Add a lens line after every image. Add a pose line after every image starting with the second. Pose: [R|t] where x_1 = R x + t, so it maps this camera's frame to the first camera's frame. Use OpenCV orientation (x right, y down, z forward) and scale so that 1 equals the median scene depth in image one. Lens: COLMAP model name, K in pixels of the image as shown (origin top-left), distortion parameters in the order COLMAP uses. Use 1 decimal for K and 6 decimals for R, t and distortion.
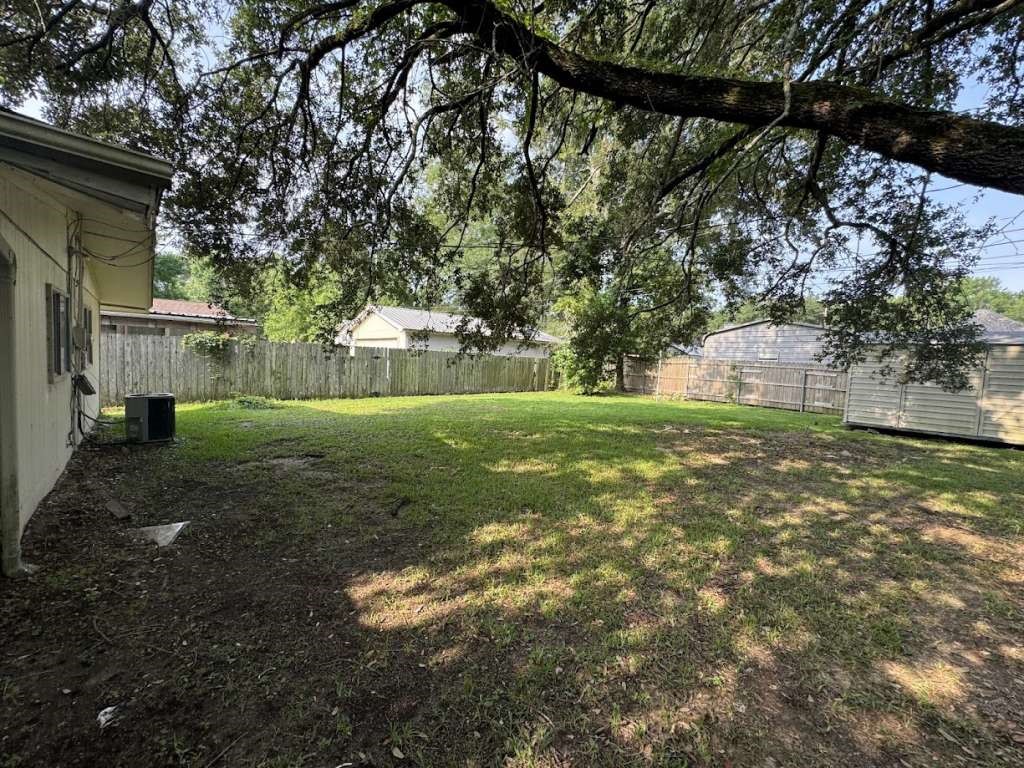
lens RADIAL K [[410.3, 0, 511.3], [0, 410.3, 381.1], [0, 0, 1]] dist [-0.001871, 0.000224]
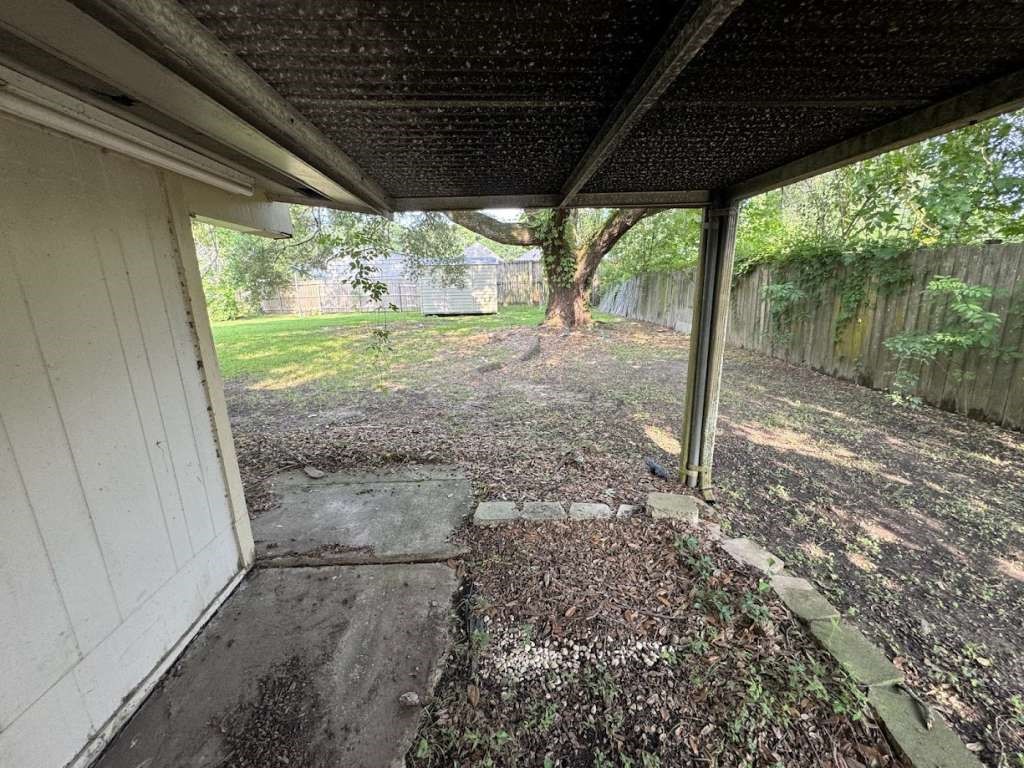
lens RADIAL K [[410.3, 0, 510.6], [0, 410.3, 383.7], [0, 0, 1]] dist [-0.001871, 0.000224]
pose [[0.631480, -0.243258, 0.736246, -0.321042], [0.095245, 0.966659, 0.237695, 0.016009], [-0.769520, -0.079976, 0.633595, -0.447760]]
